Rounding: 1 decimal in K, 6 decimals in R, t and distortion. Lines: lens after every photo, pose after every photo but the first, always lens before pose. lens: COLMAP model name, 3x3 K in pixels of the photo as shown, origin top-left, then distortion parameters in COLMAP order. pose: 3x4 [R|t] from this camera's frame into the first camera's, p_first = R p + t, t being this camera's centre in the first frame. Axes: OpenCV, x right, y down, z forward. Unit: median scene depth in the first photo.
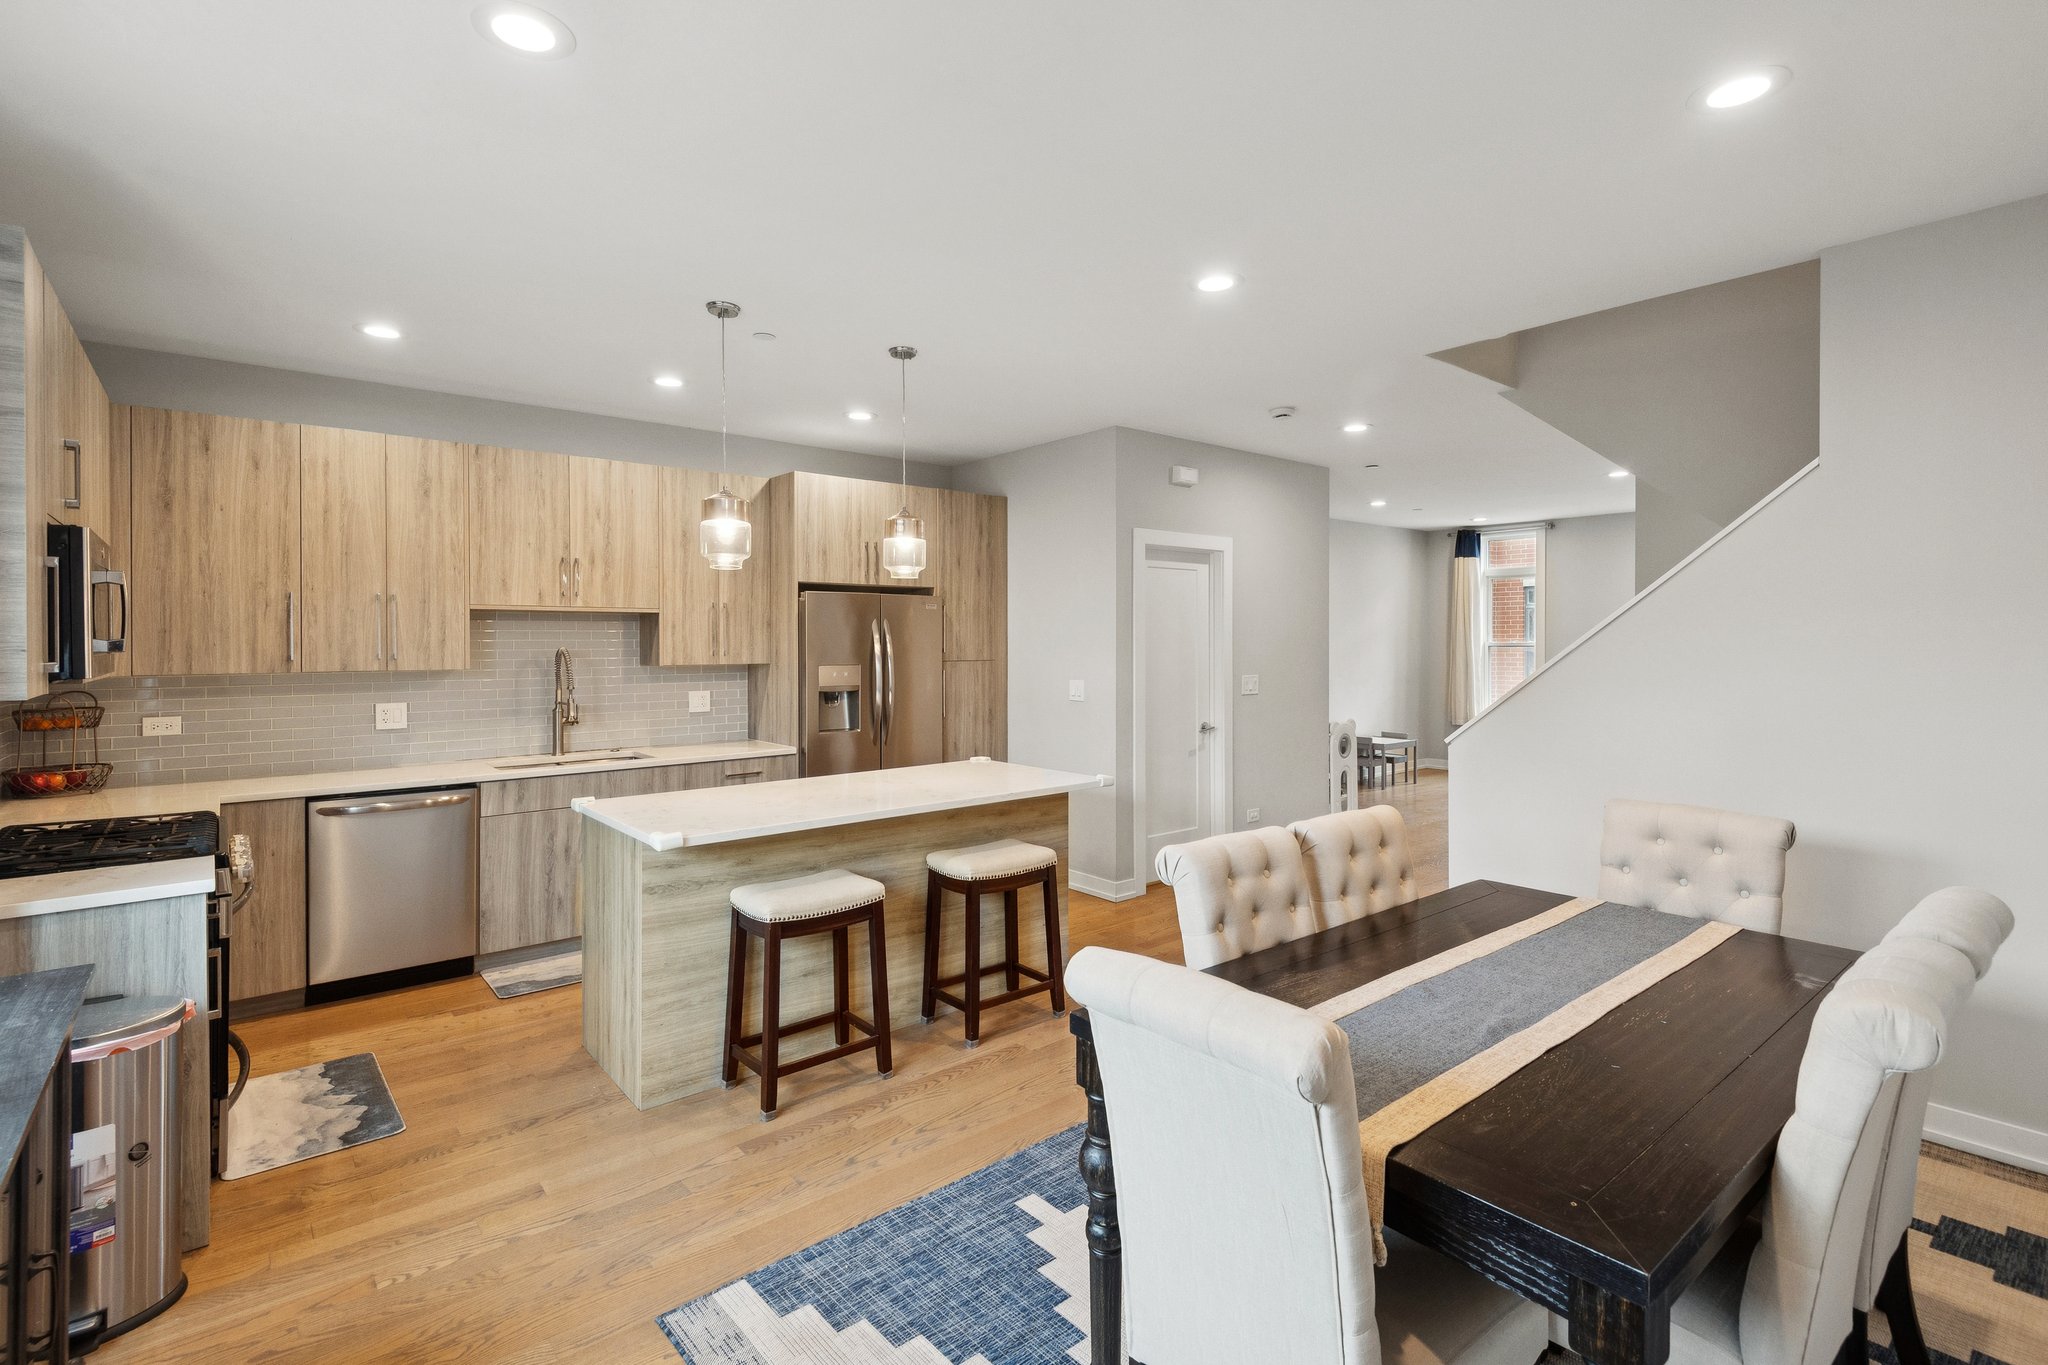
lens RADIAL K [[954.0, 0, 1014.8], [0, 954.0, 665.6], [0, 0, 1]] dist [0.013291, -0.010322]
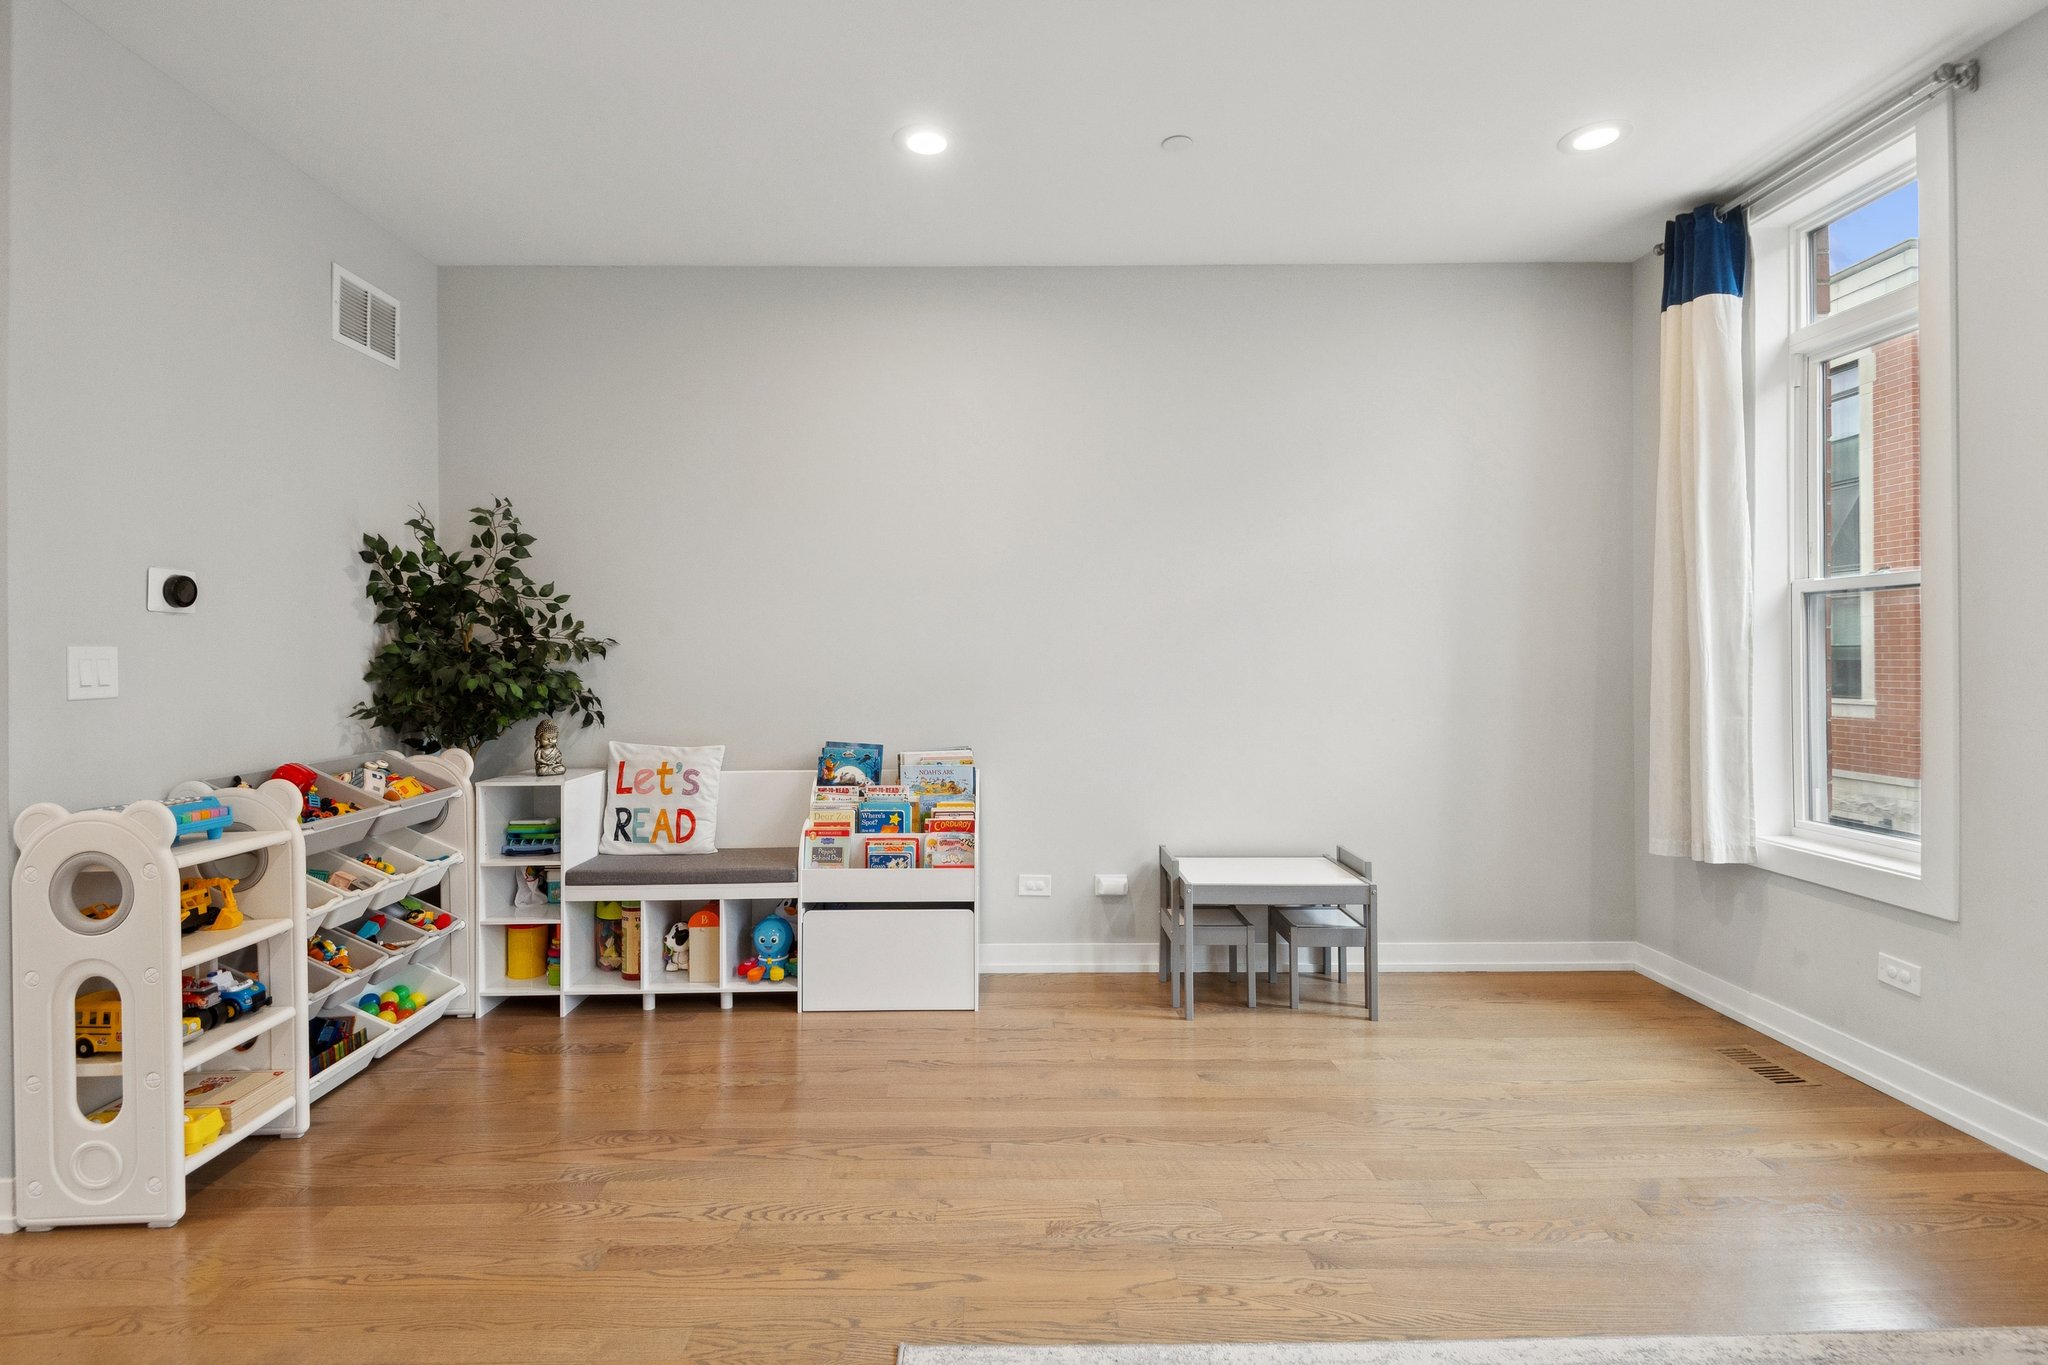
lens RADIAL K [[954.0, 0, 1014.8], [0, 954.0, 665.6], [0, 0, 1]] dist [0.013291, -0.010322]
pose [[0.769189, 0.007333, -0.638979, 0.505106], [-0.016632, 0.999825, -0.008546, 0.007923], [0.638805, 0.017201, 0.769177, 0.642533]]
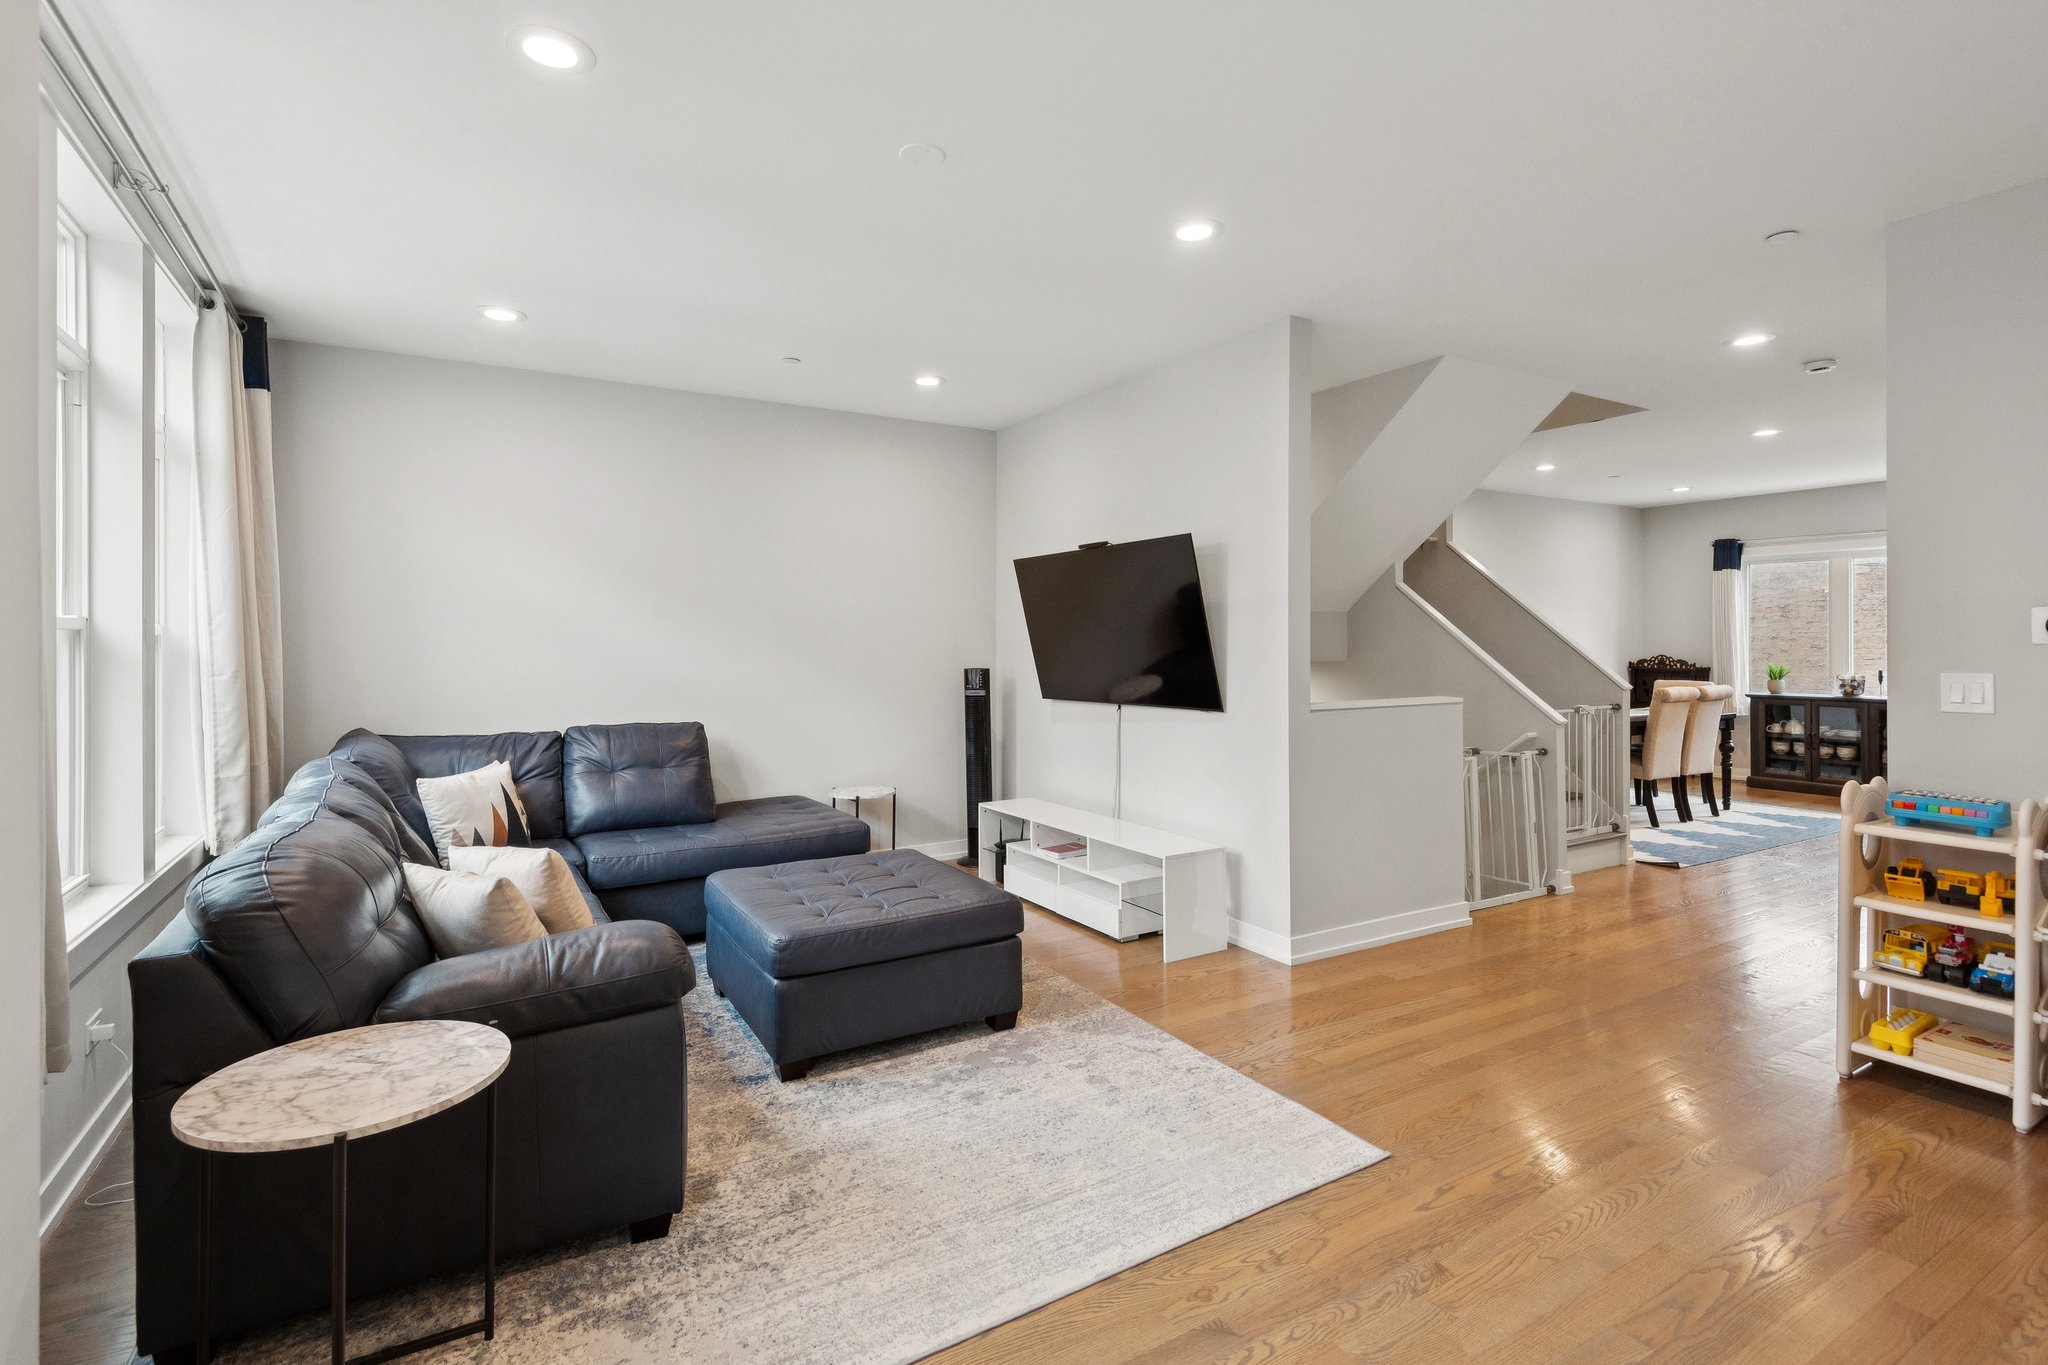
lens RADIAL K [[954.0, 0, 1014.8], [0, 954.0, 665.6], [0, 0, 1]] dist [0.013291, -0.010322]
pose [[-0.985691, 0.002495, 0.168547, 0.436326], [0.010170, 0.998949, 0.044685, -0.015279], [-0.168258, 0.045760, -0.984680, 1.027894]]
